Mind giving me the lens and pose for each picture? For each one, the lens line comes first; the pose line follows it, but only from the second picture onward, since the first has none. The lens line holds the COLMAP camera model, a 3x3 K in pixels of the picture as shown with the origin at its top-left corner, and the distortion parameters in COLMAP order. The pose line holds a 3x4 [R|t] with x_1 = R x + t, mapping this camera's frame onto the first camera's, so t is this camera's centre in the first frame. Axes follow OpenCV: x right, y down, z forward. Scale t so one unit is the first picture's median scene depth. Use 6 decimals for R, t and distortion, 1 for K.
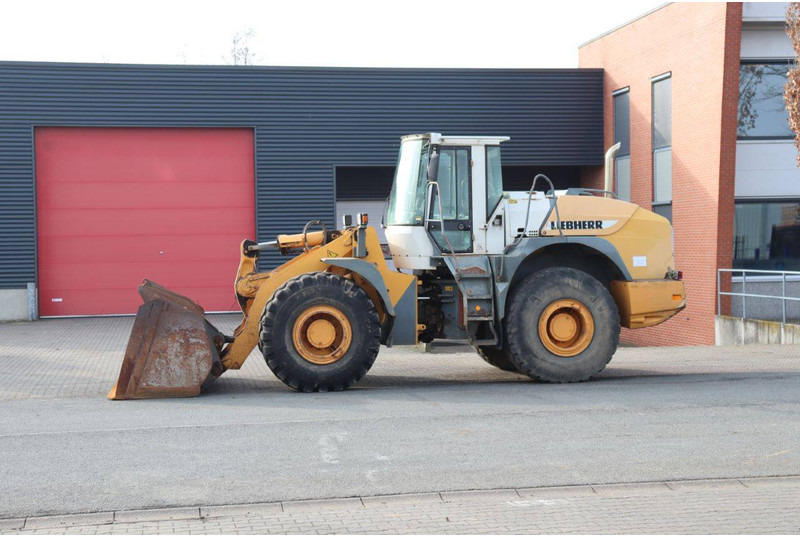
lens RADIAL K [[1277.7, 0, 400.0], [0, 1277.7, 268.0], [0, 0, 1]] dist [0.163080, 0.005573]
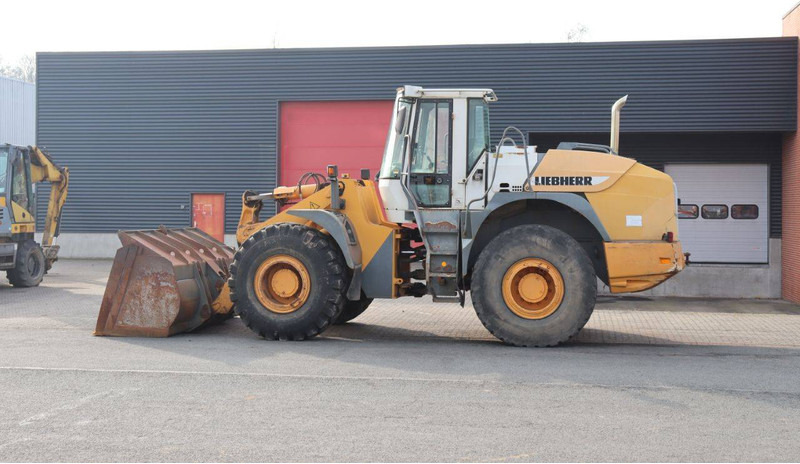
lens RADIAL K [[1033.4, 0, 400.9], [0, 1033.4, 198.1], [0, 0, 1]] dist [0.043196, 0.044220]
pose [[0.942330, 0.018185, -0.334190, 0.287497], [-0.027089, 0.999391, -0.022003, -0.000611], [0.333587, 0.029788, 0.942249, 0.243868]]
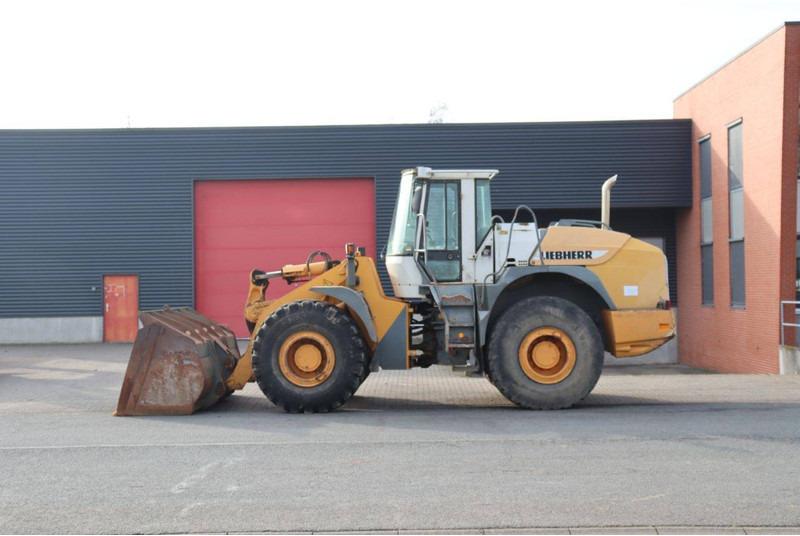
lens RADIAL K [[1049.3, 0, 400.0], [0, 1049.3, 268.0], [0, 0, 1]] dist [0.041167, 0.048226]
pose [[0.982189, -0.001255, -0.187891, 0.169196], [-0.004790, 0.999485, -0.031715, 0.004167], [0.187834, 0.032051, 0.981678, 0.155295]]
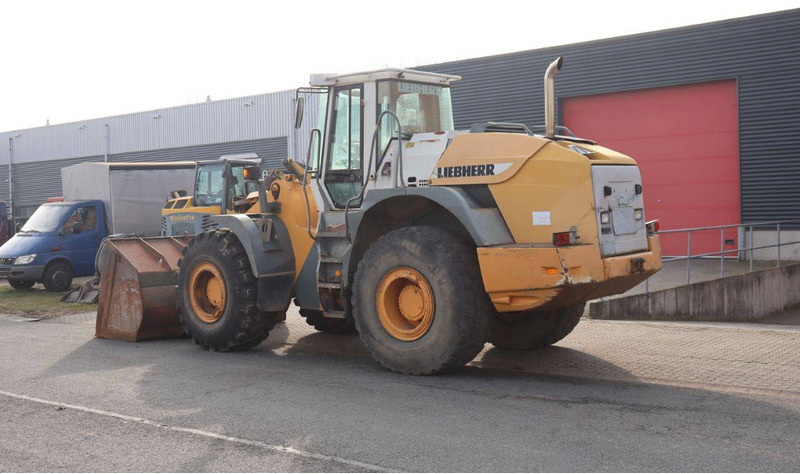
lens RADIAL K [[930.8, 0, 400.0], [0, 930.8, 211.1], [0, 0, 1]] dist [0.007840, 0.004457]
pose [[0.642921, -0.000295, -0.765932, 0.554045], [0.002590, 0.999995, 0.001789, -0.010775], [0.765928, -0.003134, 0.642919, 0.624613]]
